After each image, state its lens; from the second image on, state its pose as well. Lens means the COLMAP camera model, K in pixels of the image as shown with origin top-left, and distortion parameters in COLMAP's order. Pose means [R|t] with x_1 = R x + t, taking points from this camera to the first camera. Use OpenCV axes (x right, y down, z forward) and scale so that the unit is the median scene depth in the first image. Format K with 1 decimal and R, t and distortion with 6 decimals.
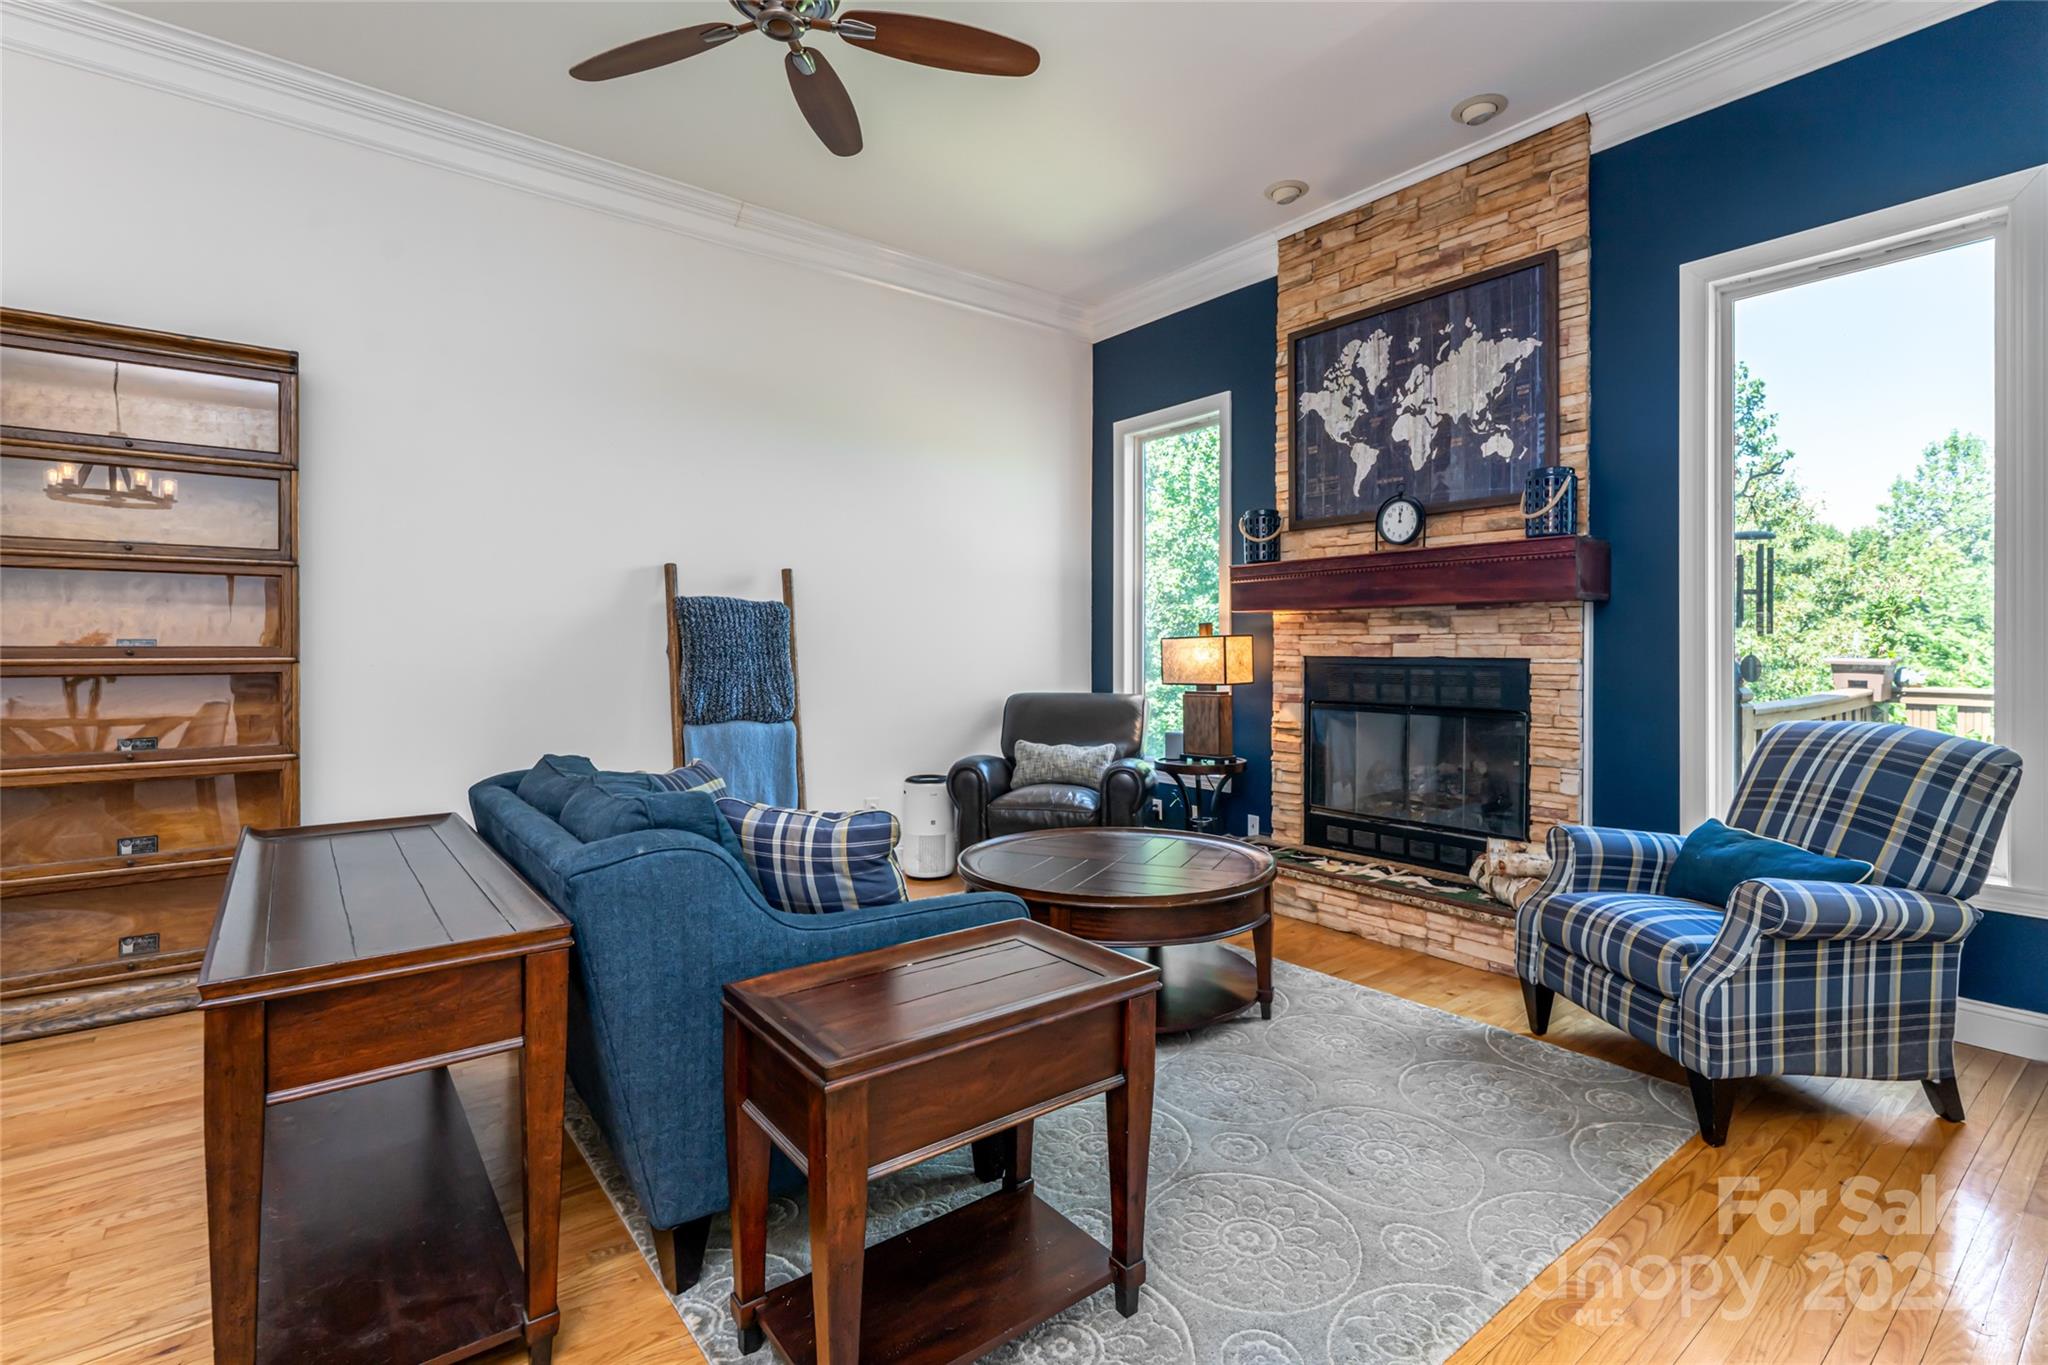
lens RADIAL K [[954.6, 0, 1046.4], [0, 954.6, 649.8], [0, 0, 1]] dist [-0.003352, 0.000318]
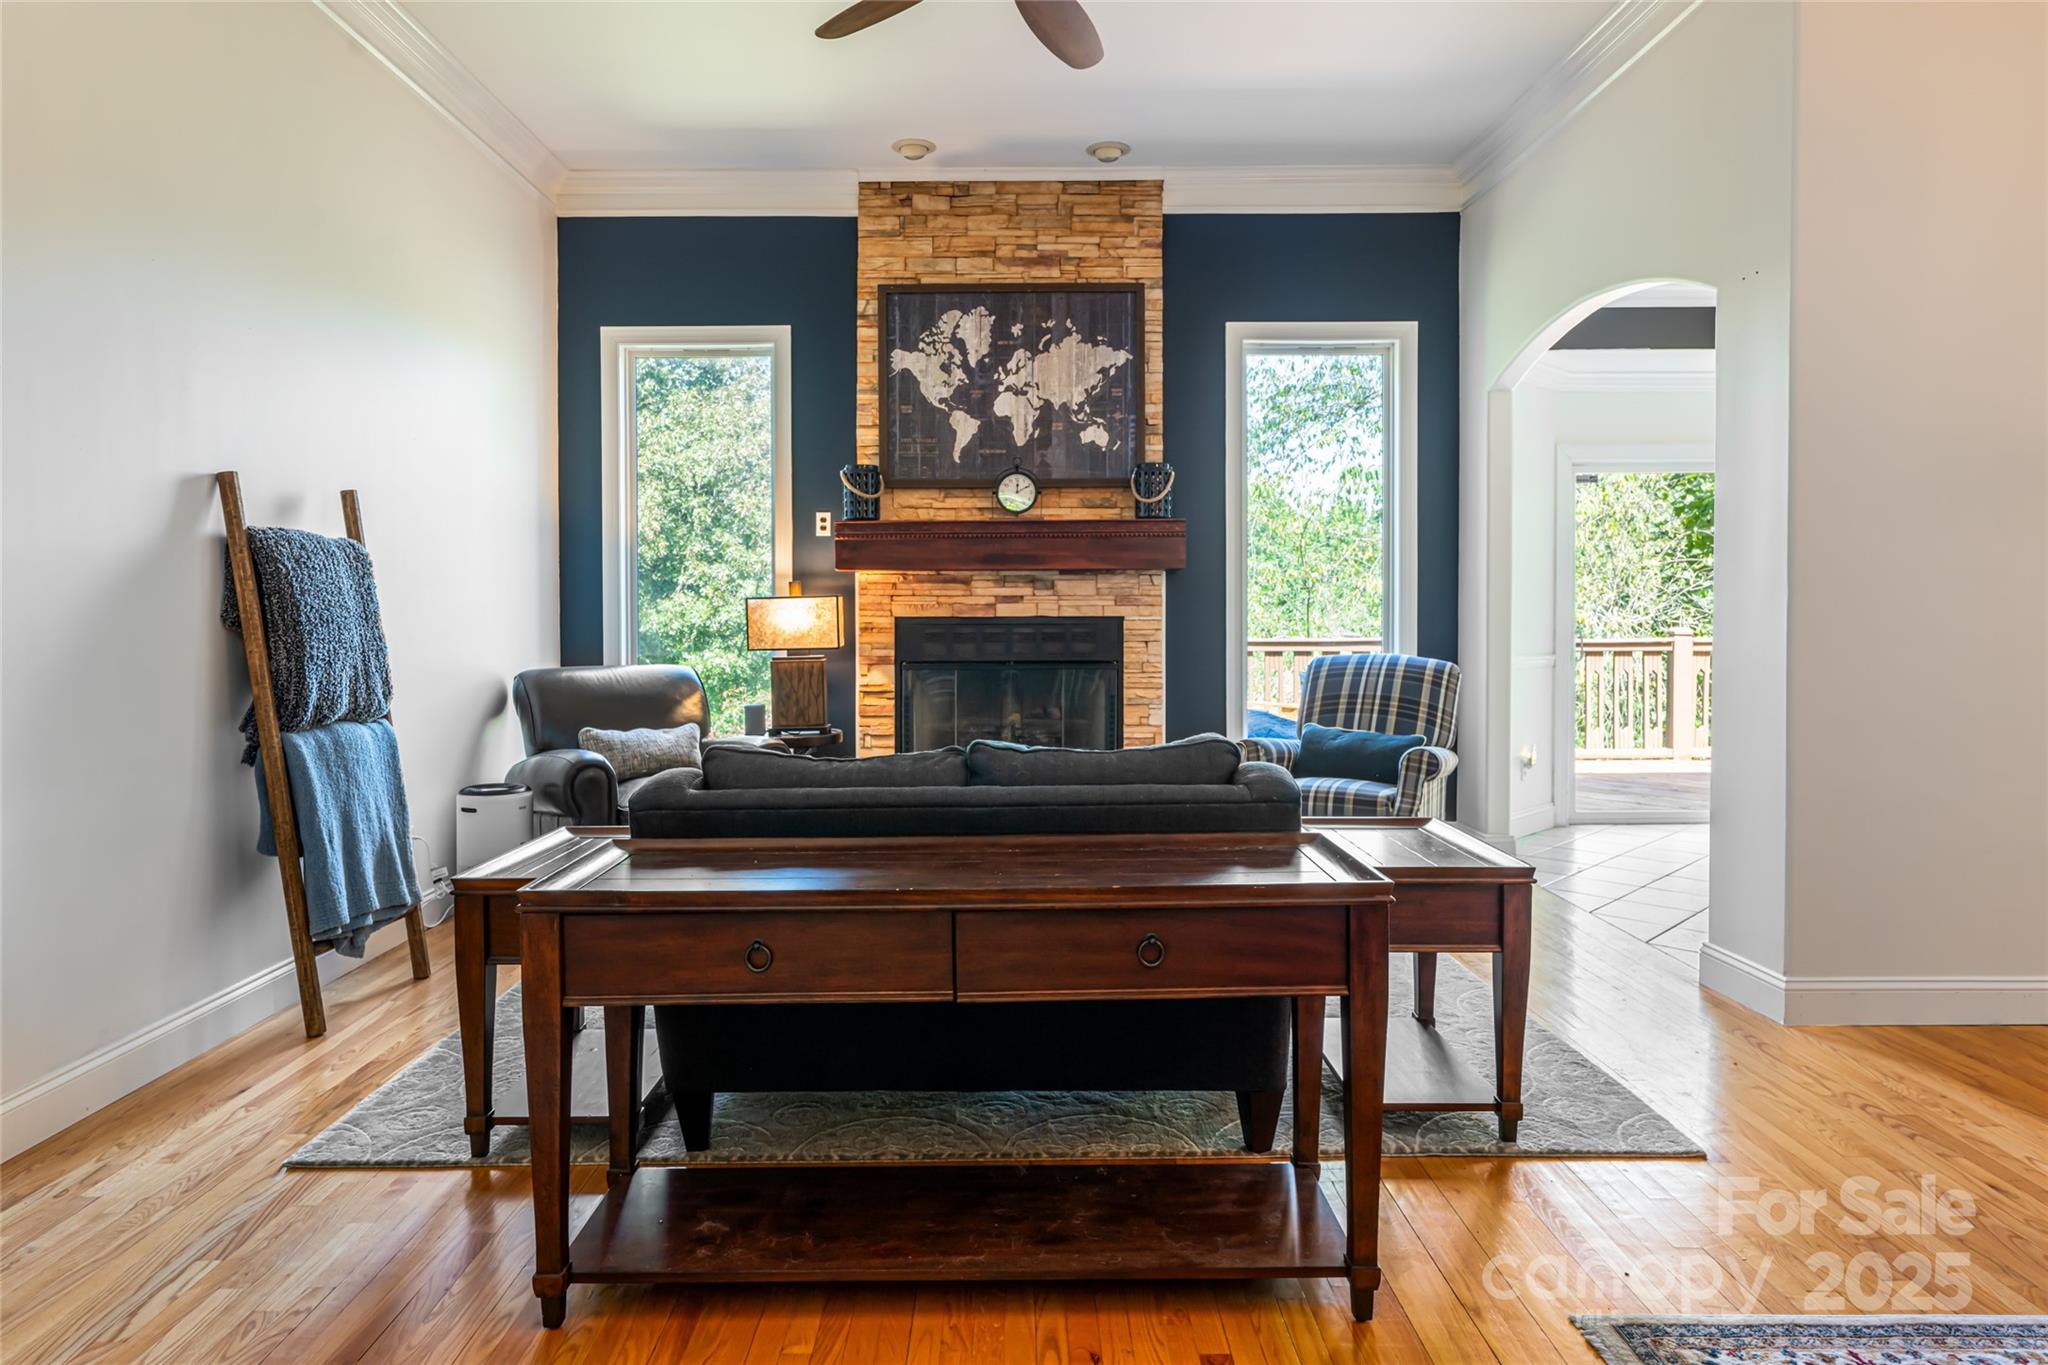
lens RADIAL K [[1222.8, 0, 1024.0], [0, 1222.8, 628.6], [0, 0, 1]] dist [0.001585, -0.000052]
pose [[0.618360, -0.013841, 0.785773, -0.711295], [0.005549, 0.999897, 0.013245, 0.002768], [-0.785875, -0.003830, 0.618373, 0.128093]]
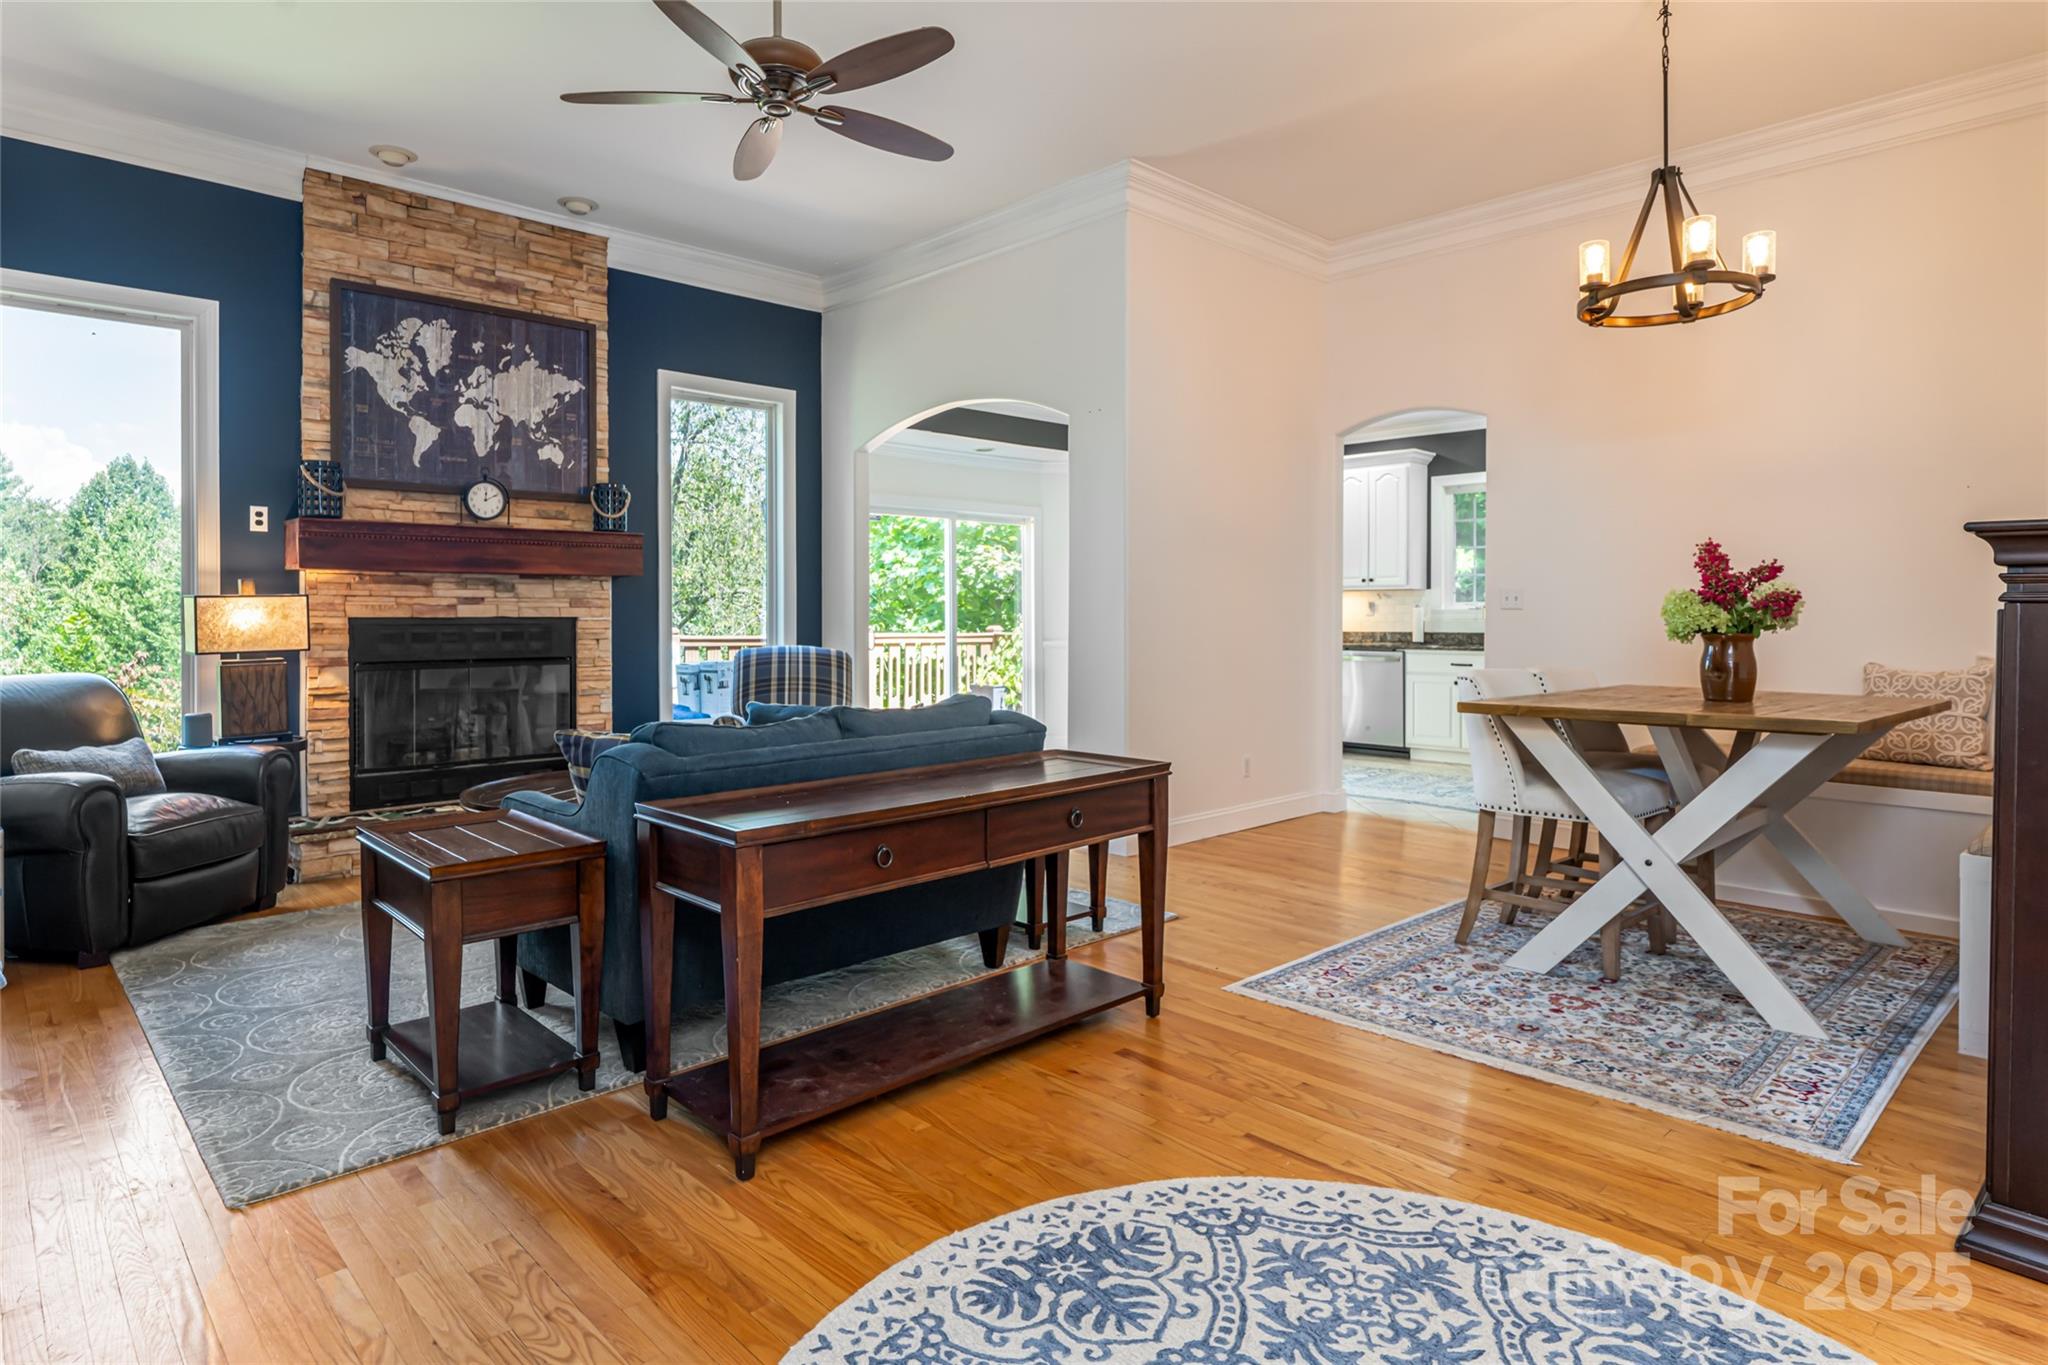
lens RADIAL K [[1109.5, 0, 978.6], [0, 1109.5, 619.2], [0, 0, 1]] dist [-0.001001, 0.001160]
pose [[-0.075355, -0.005310, 0.997143, -1.002066], [0.004114, 0.999976, 0.005636, 0.004906], [-0.997148, 0.004527, -0.075331, 0.496800]]
